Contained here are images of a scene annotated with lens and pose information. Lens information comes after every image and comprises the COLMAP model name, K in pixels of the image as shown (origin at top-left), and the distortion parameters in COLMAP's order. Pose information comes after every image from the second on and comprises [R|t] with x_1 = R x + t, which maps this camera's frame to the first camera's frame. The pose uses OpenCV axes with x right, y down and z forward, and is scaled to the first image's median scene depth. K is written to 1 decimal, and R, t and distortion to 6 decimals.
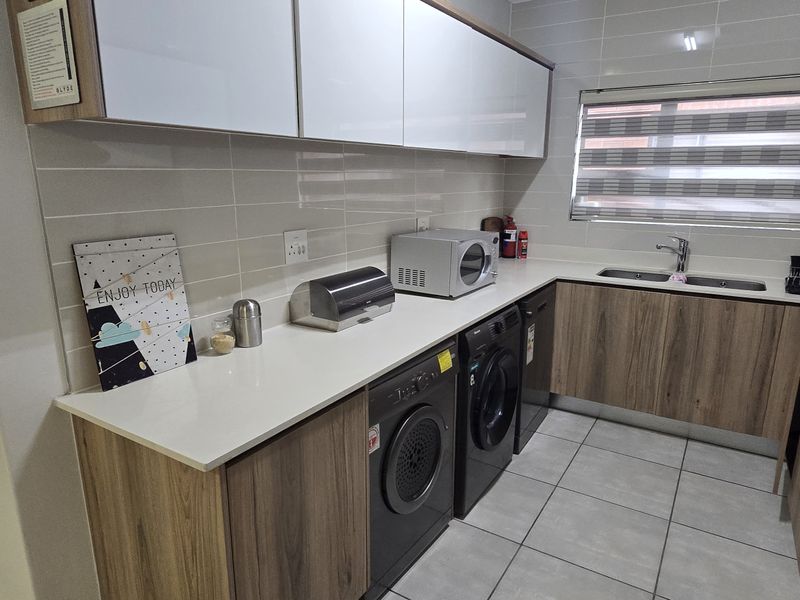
lens RADIAL K [[531.4, 0, 392.5], [0, 531.4, 306.7], [0, 0, 1]] dist [0.000829, -0.003496]
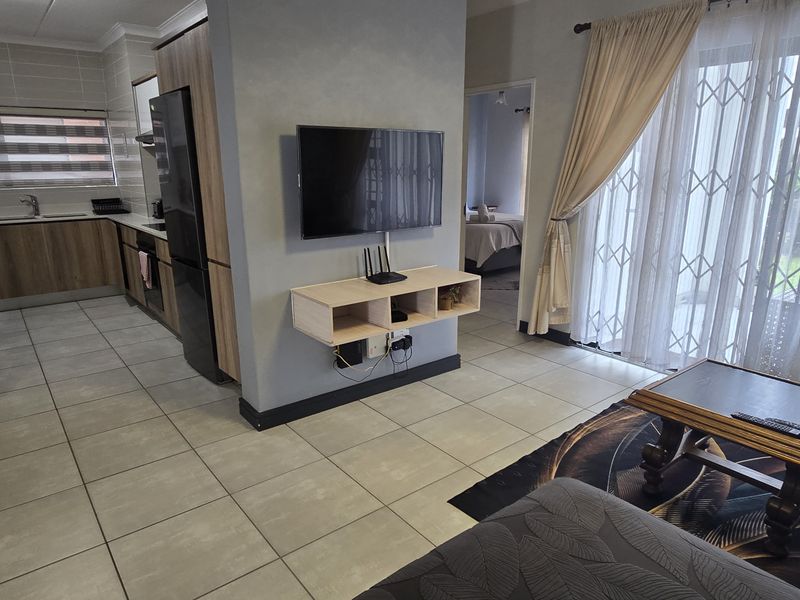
lens RADIAL K [[531.4, 0, 397.1], [0, 531.4, 306.0], [0, 0, 1]] dist [0.000829, -0.003496]
pose [[0.332594, -0.252201, 0.908722, -0.720692], [0.231583, 0.955916, 0.180539, 0.177220], [-0.914194, 0.150398, 0.376337, -0.685617]]
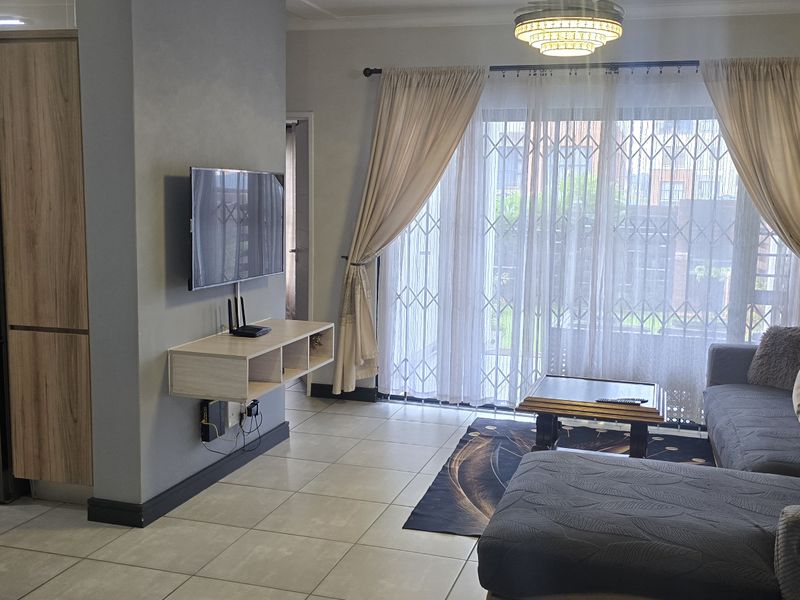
lens RADIAL K [[868.4, 0, 411.5], [0, 868.4, 304.8], [0, 0, 1]] dist [0.044626, 0.000000]
pose [[-0.277712, -0.136125, 0.950971, -1.201980], [0.208915, 0.957661, 0.198092, 0.044471], [-0.937673, 0.253684, -0.237515, -0.270294]]
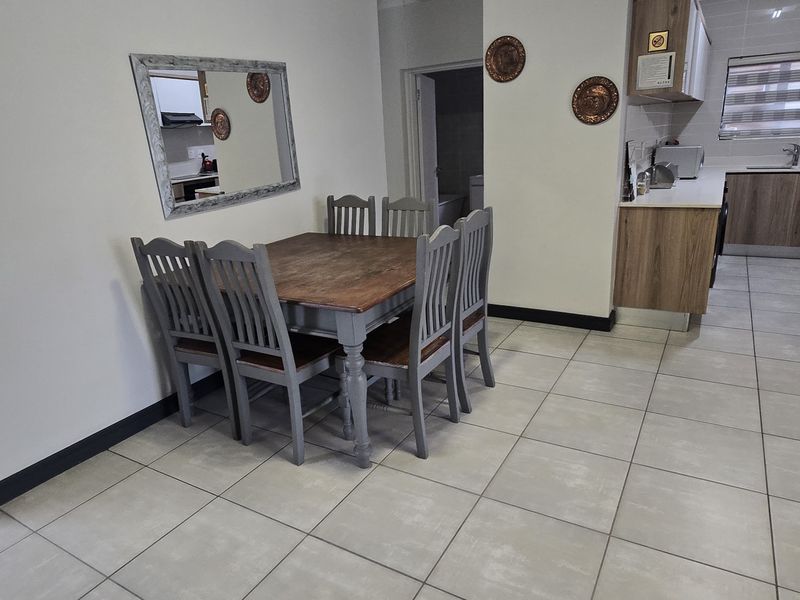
lens RADIAL K [[531.4, 0, 399.3], [0, 531.4, 307.0], [0, 0, 1]] dist [0.000829, -0.003496]
pose [[0.997882, -0.064129, 0.010949, -0.760748], [0.063201, 0.995497, 0.070651, 0.184823], [-0.015431, -0.069809, 0.997441, -0.697494]]
